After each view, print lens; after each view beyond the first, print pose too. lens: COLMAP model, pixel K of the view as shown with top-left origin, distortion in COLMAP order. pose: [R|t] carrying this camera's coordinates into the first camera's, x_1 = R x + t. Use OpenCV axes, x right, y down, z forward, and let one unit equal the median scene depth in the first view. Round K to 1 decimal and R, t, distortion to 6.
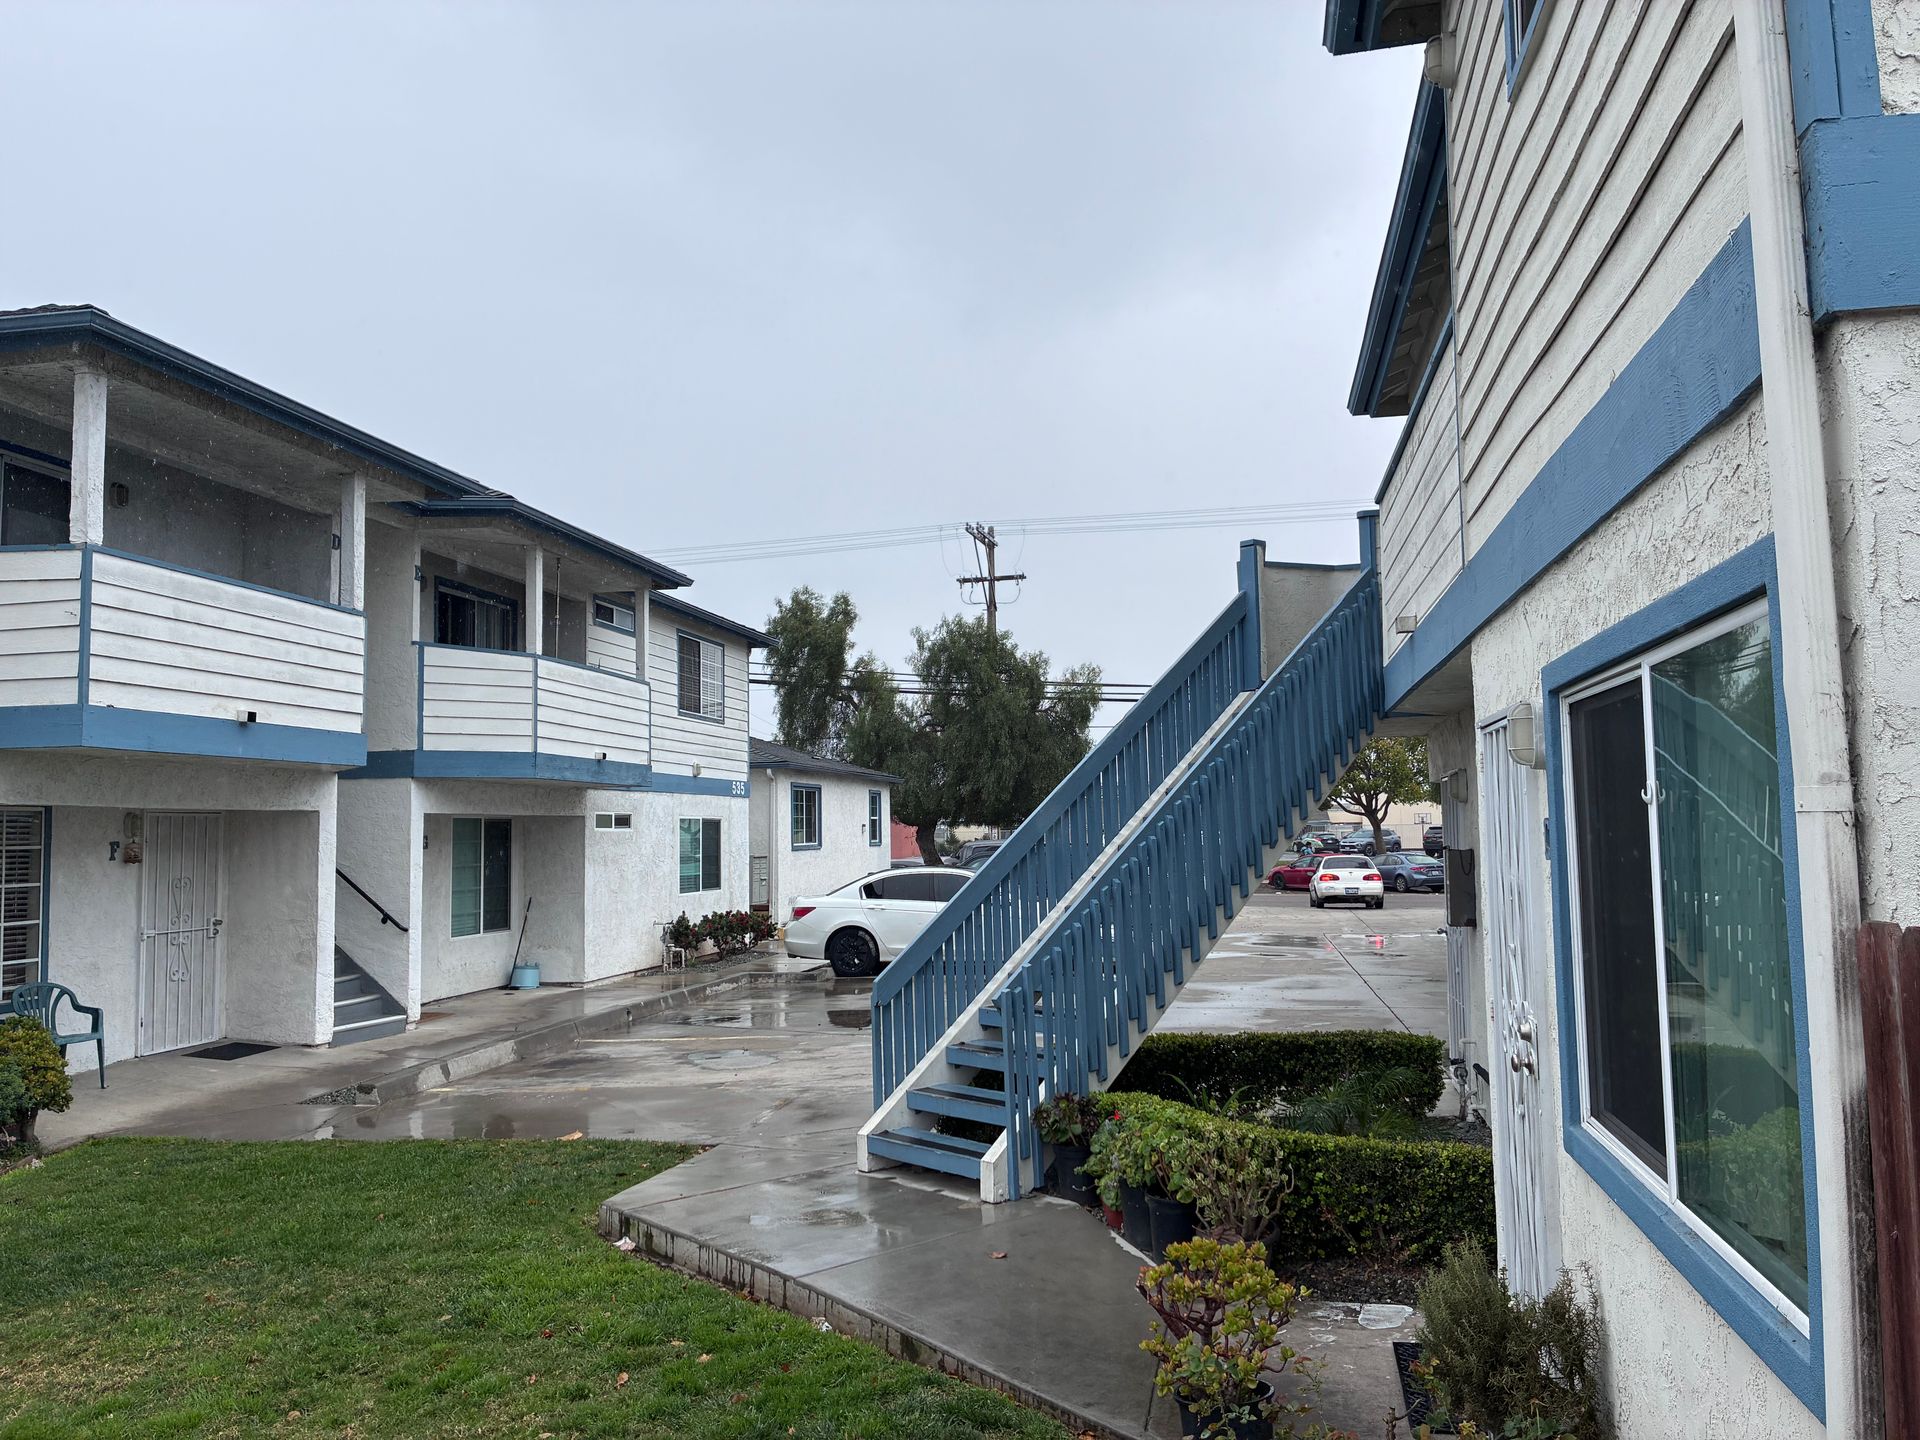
lens RADIAL K [[1458.4, 0, 994.5], [0, 1458.4, 720.1], [0, 0, 1]] dist [0.004044, -0.065316]
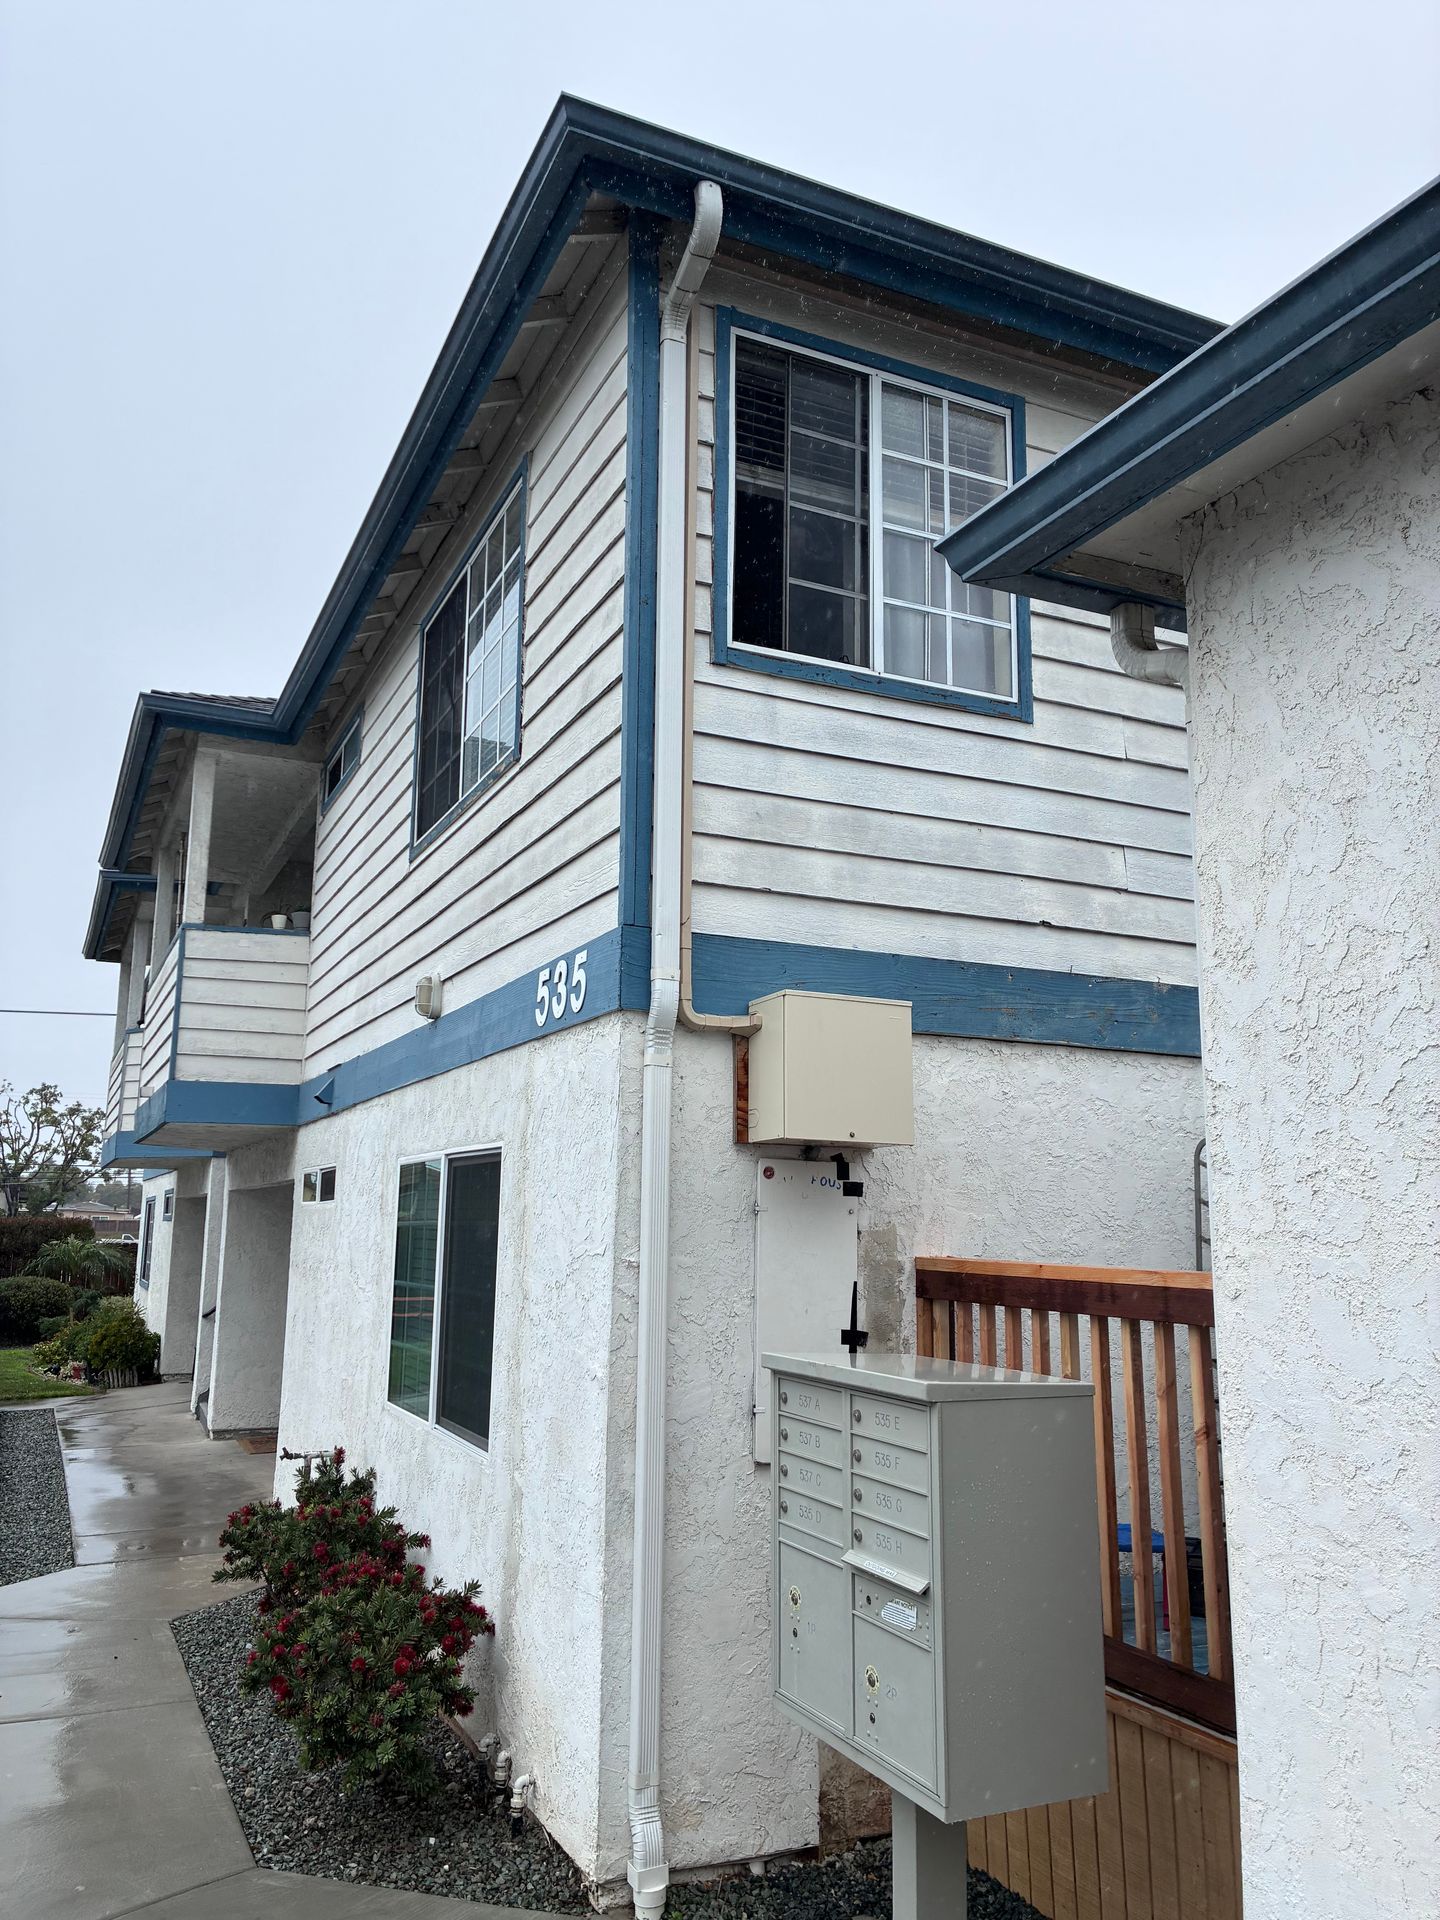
lens RADIAL K [[1458.4, 0, 720.0], [0, 1458.4, 960.0], [0, 0, 1]] dist [0.004044, -0.065316]
pose [[-0.820782, -0.083014, -0.565178, -0.141915], [0.058942, 0.971796, -0.228338, 0.172324], [0.568193, -0.220728, -0.792740, 2.220221]]
